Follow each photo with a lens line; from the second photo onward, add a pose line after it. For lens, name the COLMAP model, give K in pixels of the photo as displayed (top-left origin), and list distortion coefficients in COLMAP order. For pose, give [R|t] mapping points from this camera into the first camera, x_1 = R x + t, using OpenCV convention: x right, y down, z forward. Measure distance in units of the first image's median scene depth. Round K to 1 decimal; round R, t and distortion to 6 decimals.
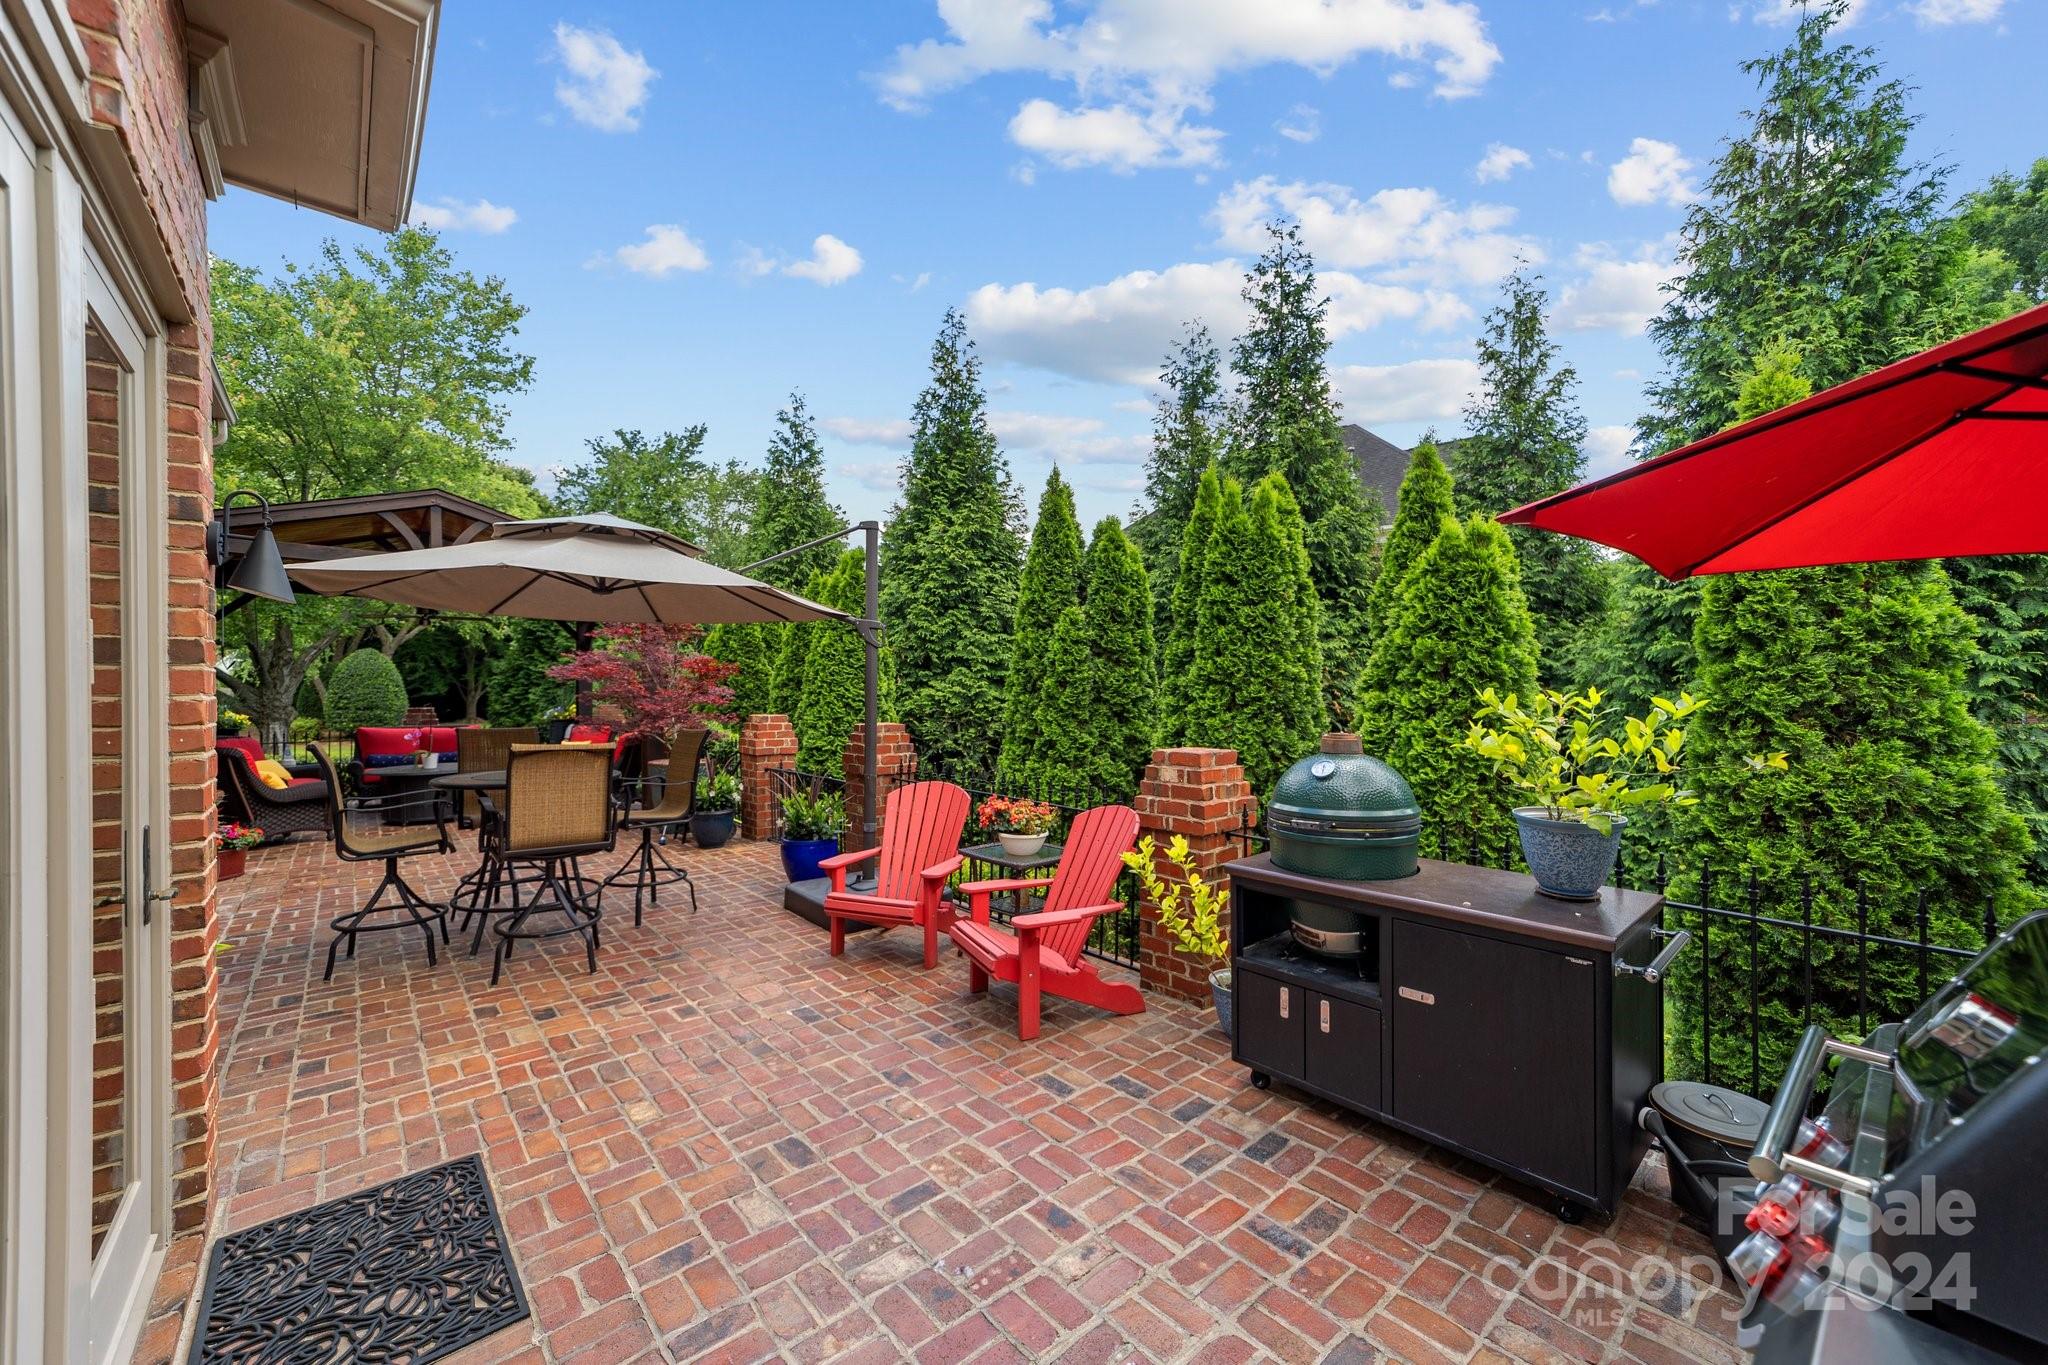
lens RADIAL K [[782.6, 0, 1030.5], [0, 782.6, 684.2], [0, 0, 1]] dist [-0.021137, 0.010096]
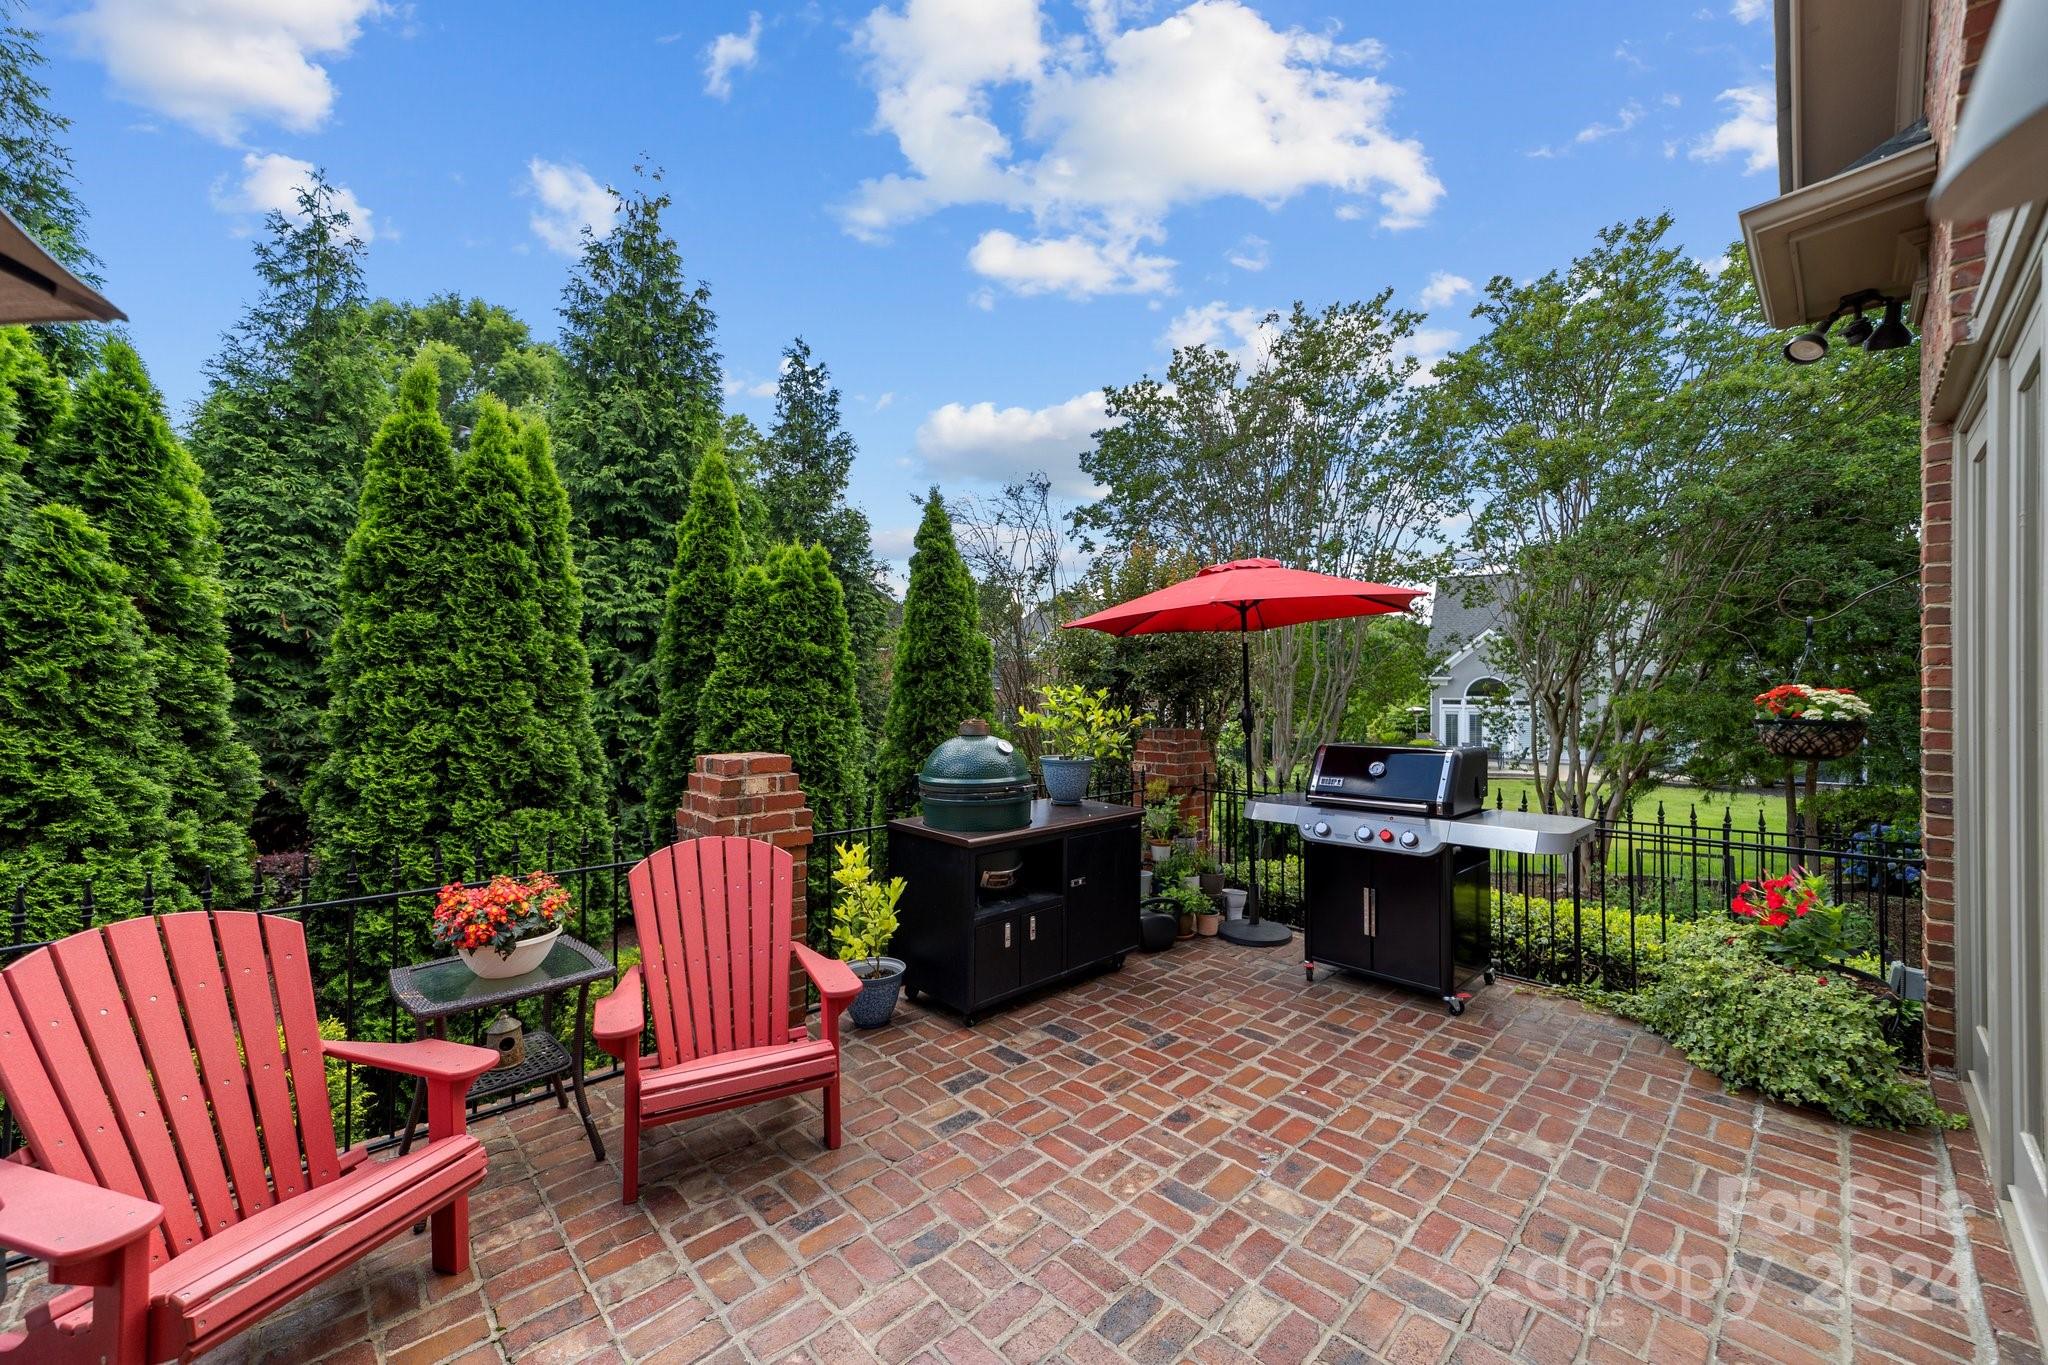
lens RADIAL K [[788.9, 0, 1027.4], [0, 788.9, 678.9], [0, 0, 1]] dist [-0.019918, 0.010883]
pose [[-0.043517, 0.015197, 0.998937, -1.061412], [-0.008090, 0.999846, -0.015563, 0.021175], [-0.999020, -0.008758, -0.043387, 1.159388]]
